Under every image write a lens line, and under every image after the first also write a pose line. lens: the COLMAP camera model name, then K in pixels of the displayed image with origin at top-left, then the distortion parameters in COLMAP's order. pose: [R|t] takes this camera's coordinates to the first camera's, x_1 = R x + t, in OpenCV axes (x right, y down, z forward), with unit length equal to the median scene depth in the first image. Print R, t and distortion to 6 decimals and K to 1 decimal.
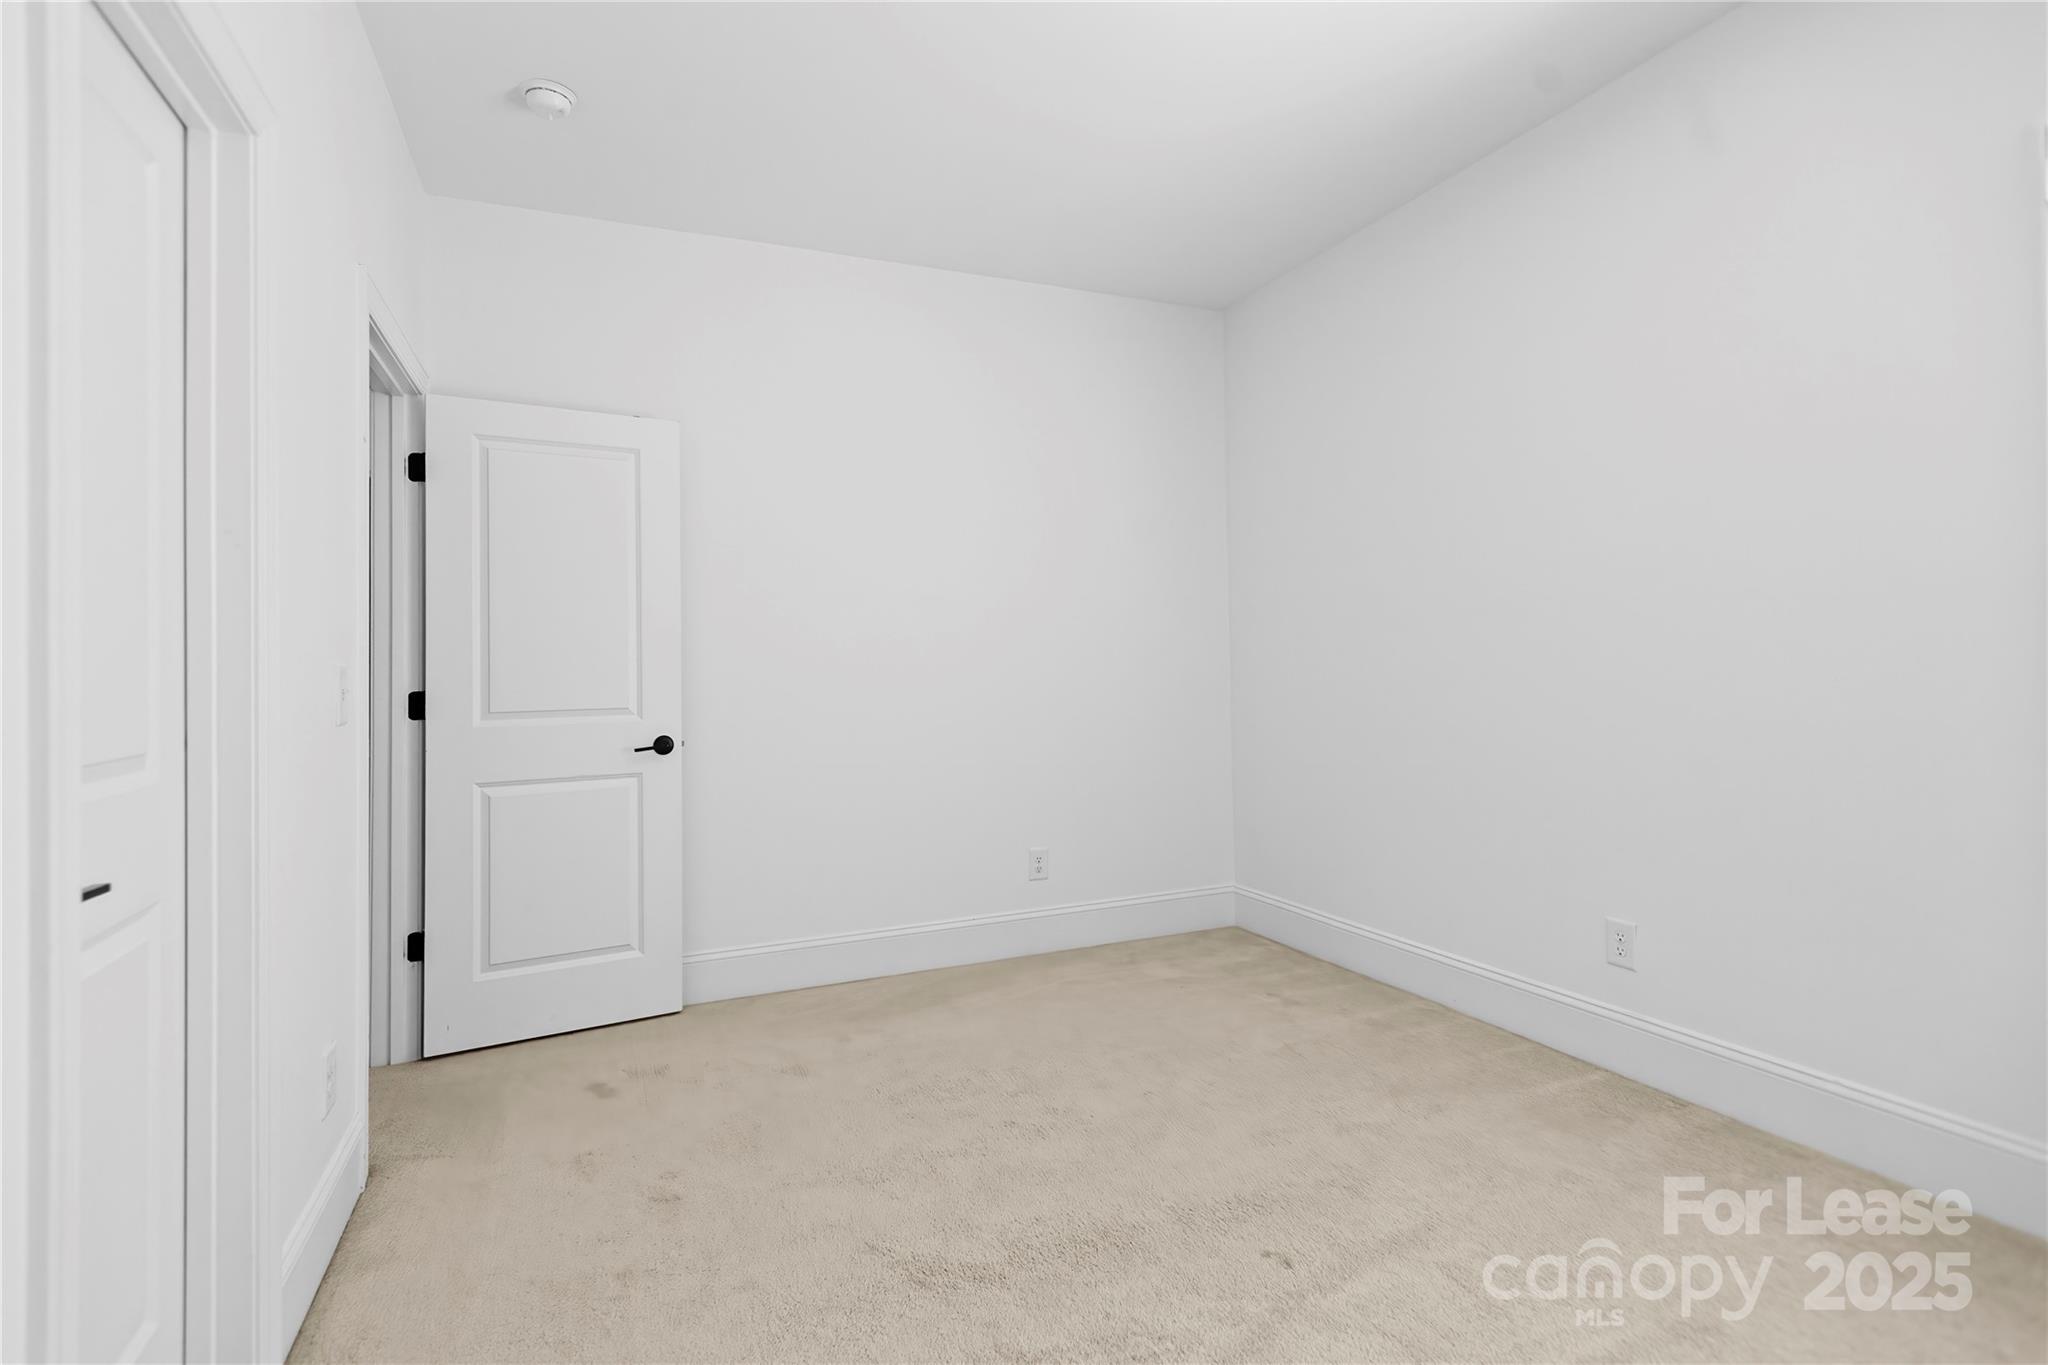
lens RADIAL K [[978.6, 0, 1004.6], [0, 978.6, 665.5], [0, 0, 1]] dist [0.018111, -0.000721]
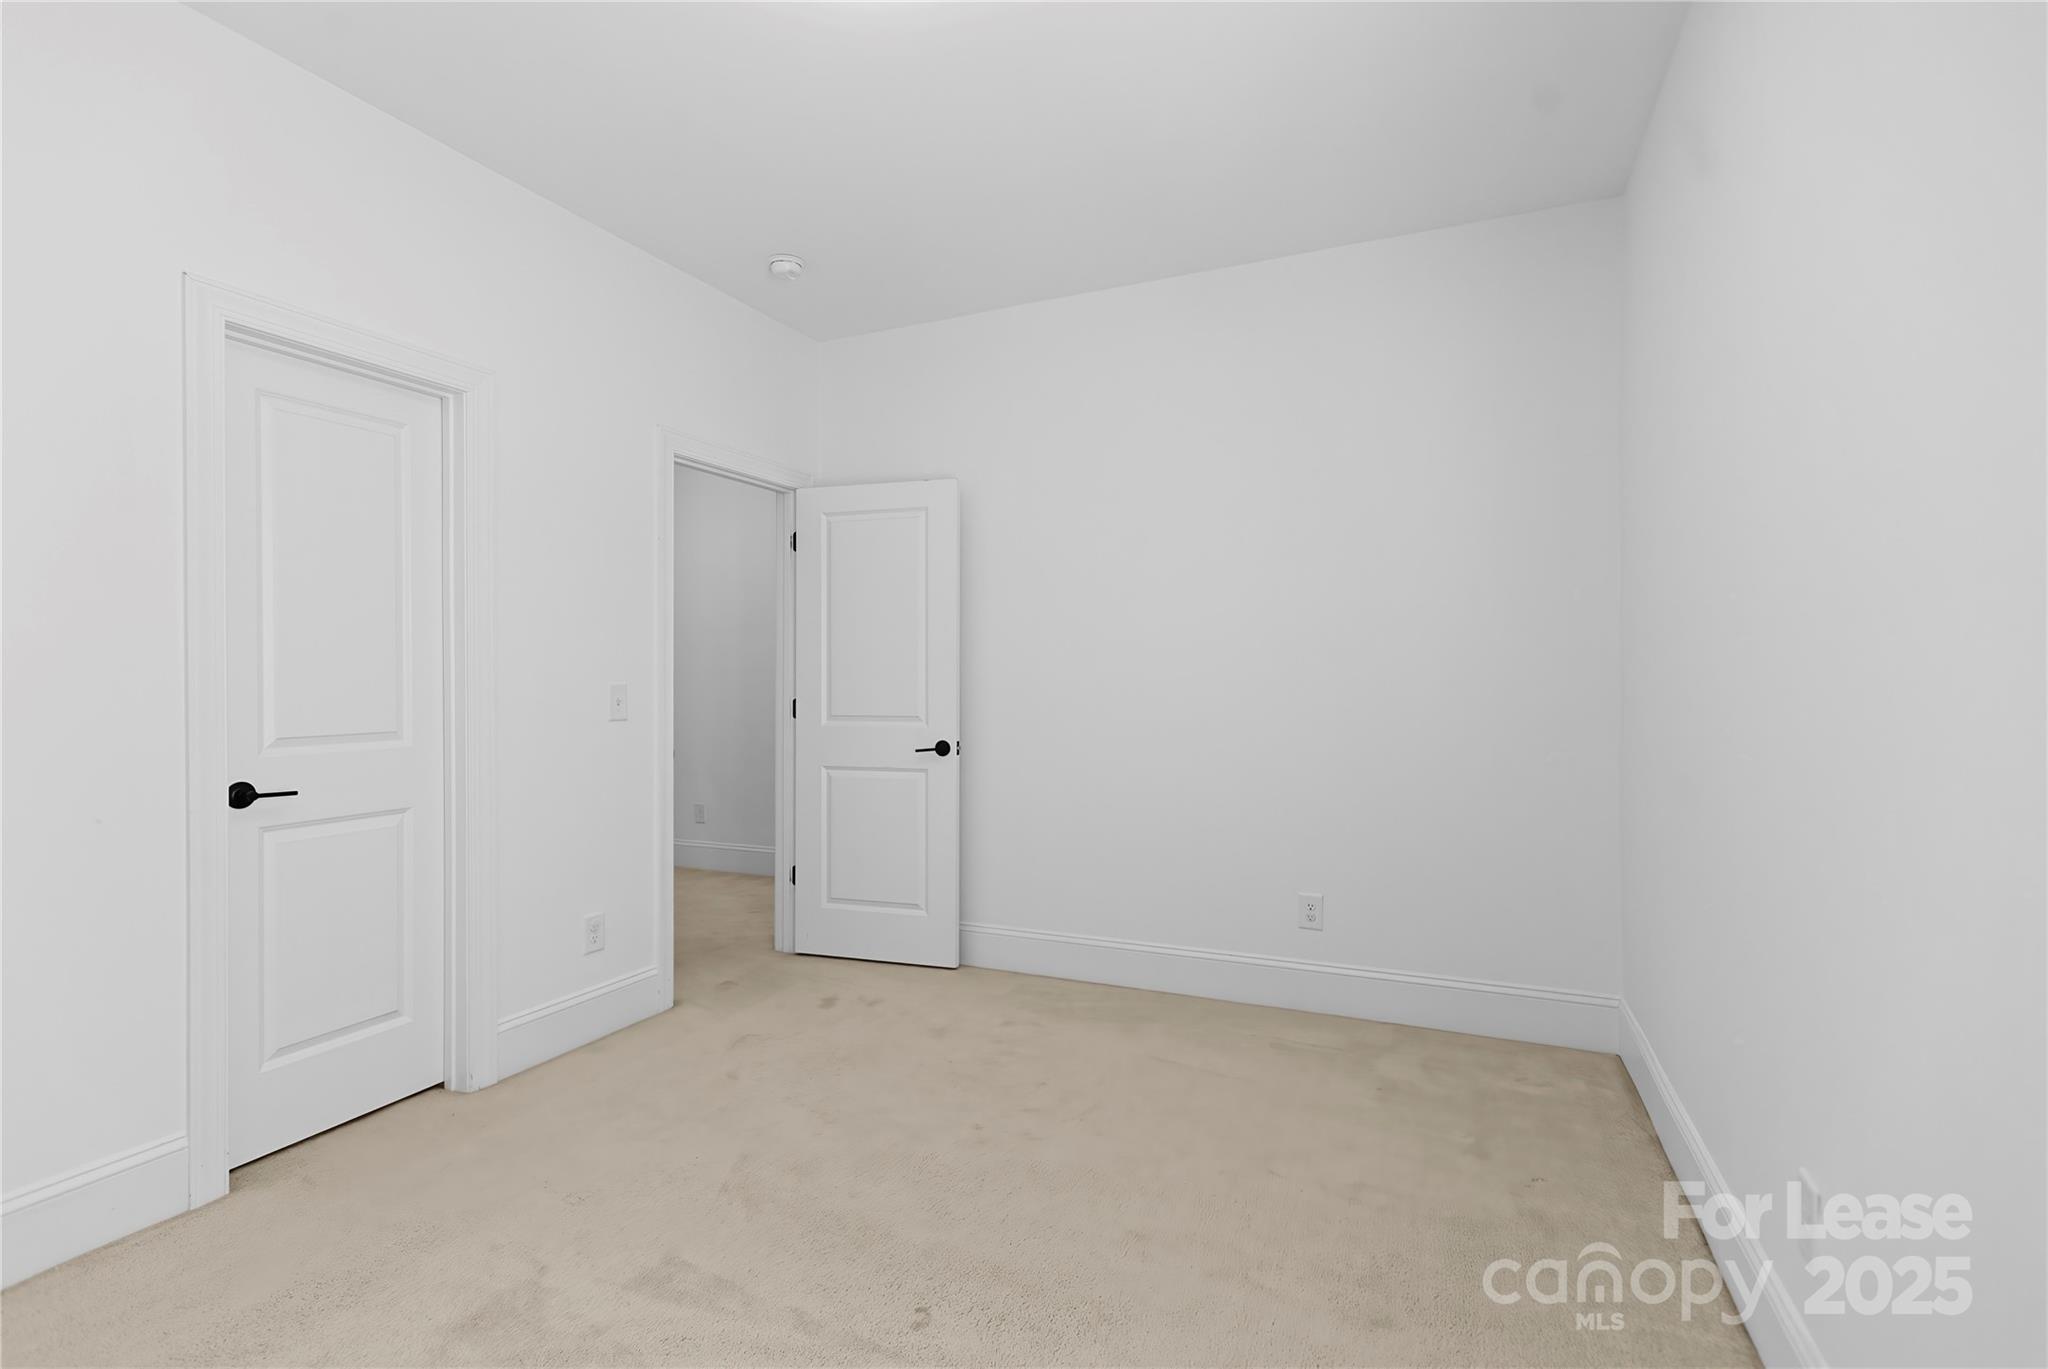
lens RADIAL K [[968.7, 0, 1022.2], [0, 968.7, 695.3], [0, 0, 1]] dist [0.027417, -0.000101]
pose [[0.678835, 0.025476, -0.733849, 0.608644], [-0.009335, 0.999617, 0.026067, -0.016819], [0.734231, -0.010845, 0.678813, 0.257978]]
